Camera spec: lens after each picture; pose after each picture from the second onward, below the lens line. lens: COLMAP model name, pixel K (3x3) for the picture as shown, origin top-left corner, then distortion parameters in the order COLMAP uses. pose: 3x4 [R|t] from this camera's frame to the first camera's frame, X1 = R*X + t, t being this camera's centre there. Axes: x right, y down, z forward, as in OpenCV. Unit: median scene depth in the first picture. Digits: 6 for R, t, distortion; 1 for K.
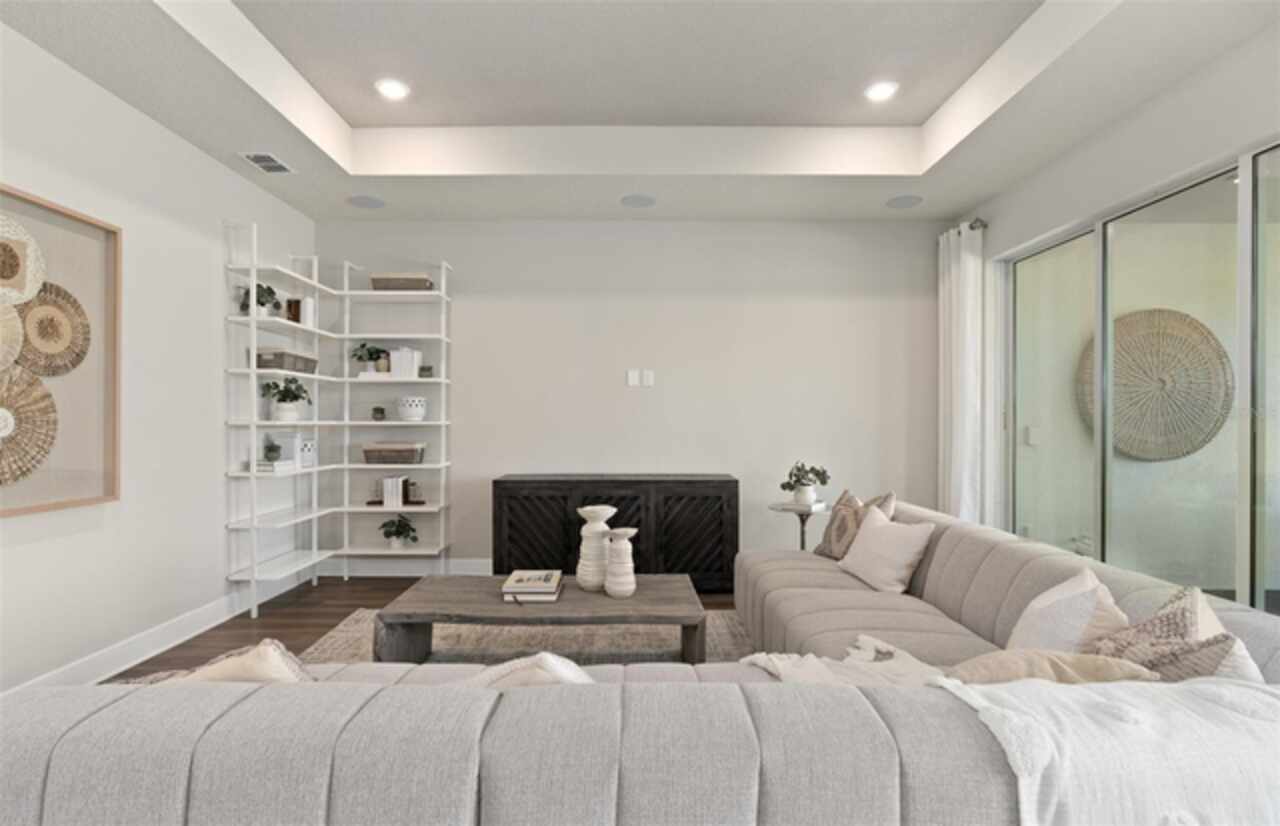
lens RADIAL K [[608.5, 0, 633.0], [0, 608.5, 421.9], [0, 0, 1]] dist [-0.001429, -0.000249]
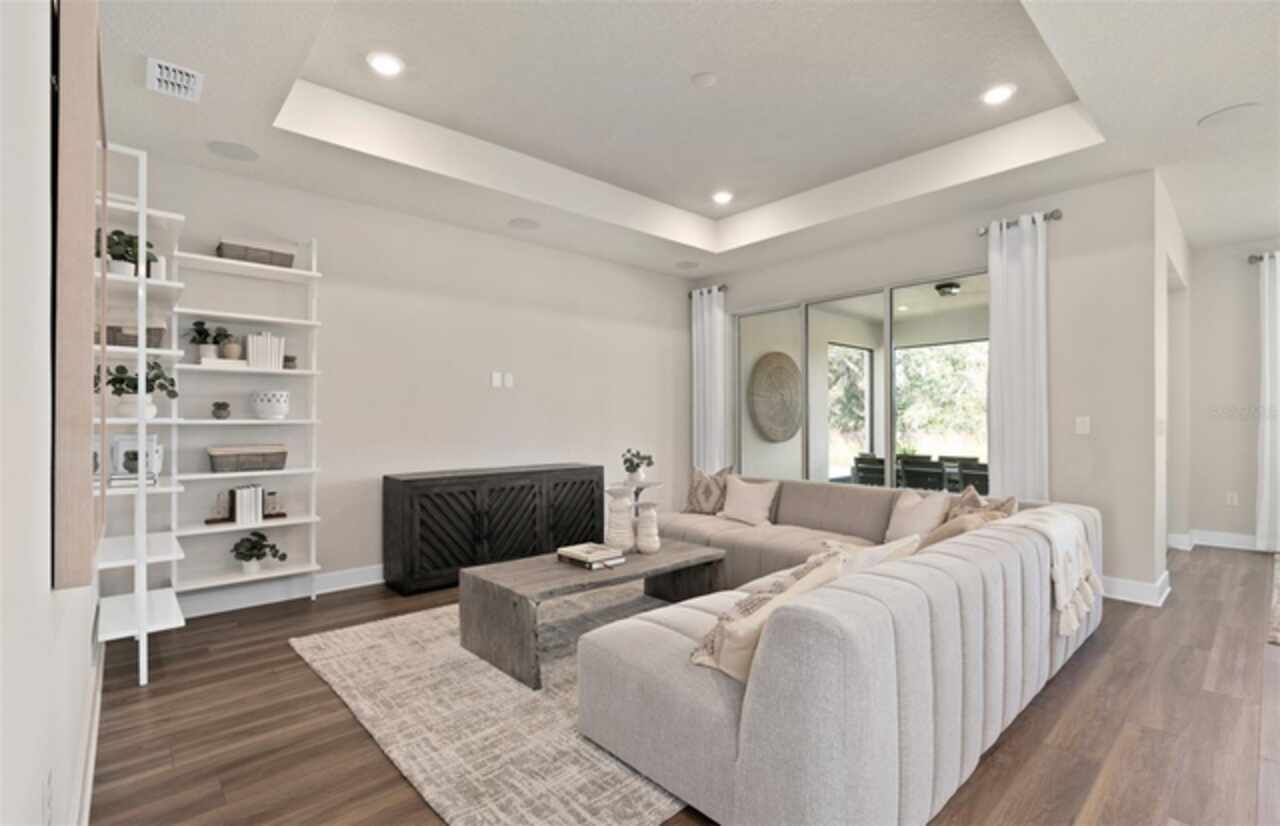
lens RADIAL K [[588.8, 0, 634.7], [0, 588.8, 417.6], [0, 0, 1]] dist [-0.006182, -0.000136]
pose [[0.744038, 0.000188, 0.668137, -0.583178], [0.006109, 0.999956, -0.007084, 0.005644], [-0.668109, 0.009352, 0.744004, 0.059230]]
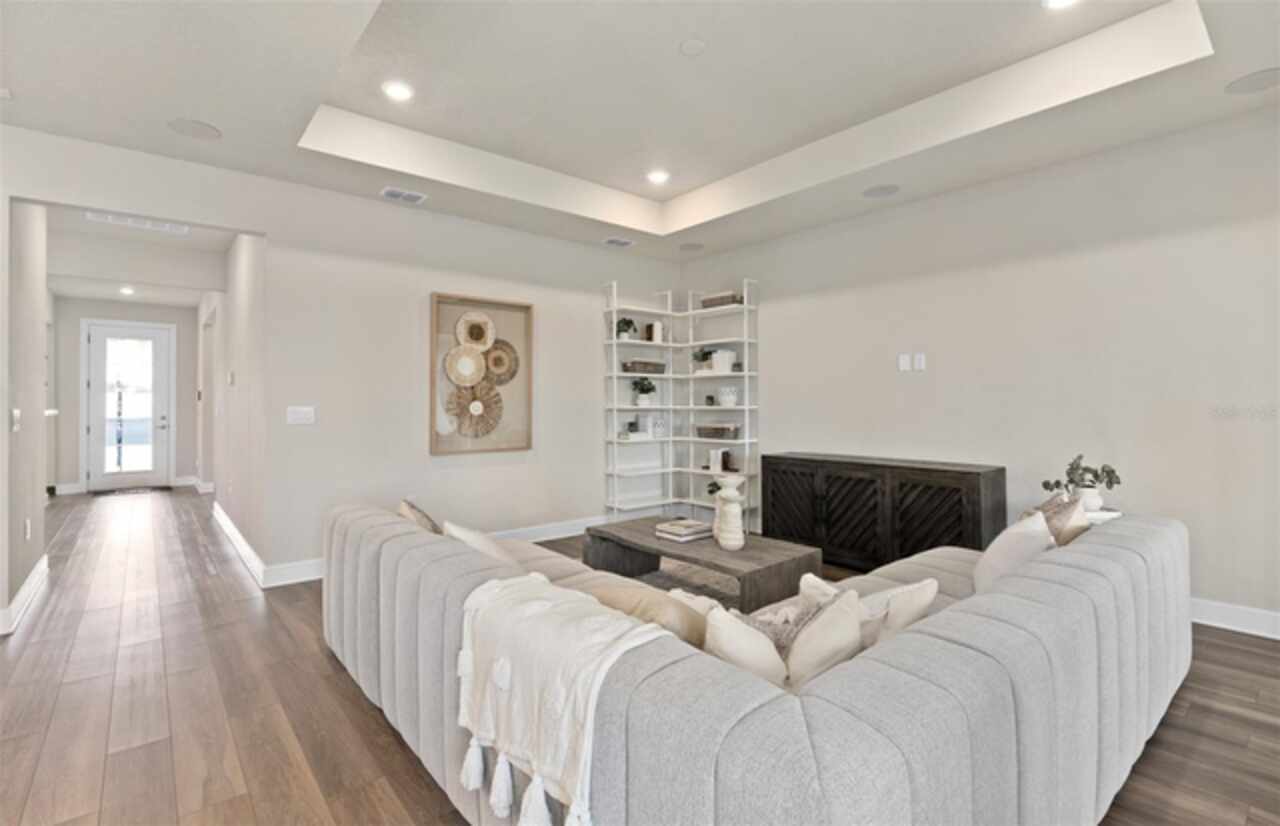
lens RADIAL K [[588.8, 0, 636.2], [0, 588.8, 392.7], [0, 0, 1]] dist [-0.006182, -0.000136]
pose [[0.640828, -0.018104, -0.767471, 0.512429], [0.002159, 0.999760, -0.021781, -0.003425], [0.767681, 0.012301, 0.640714, 0.057273]]
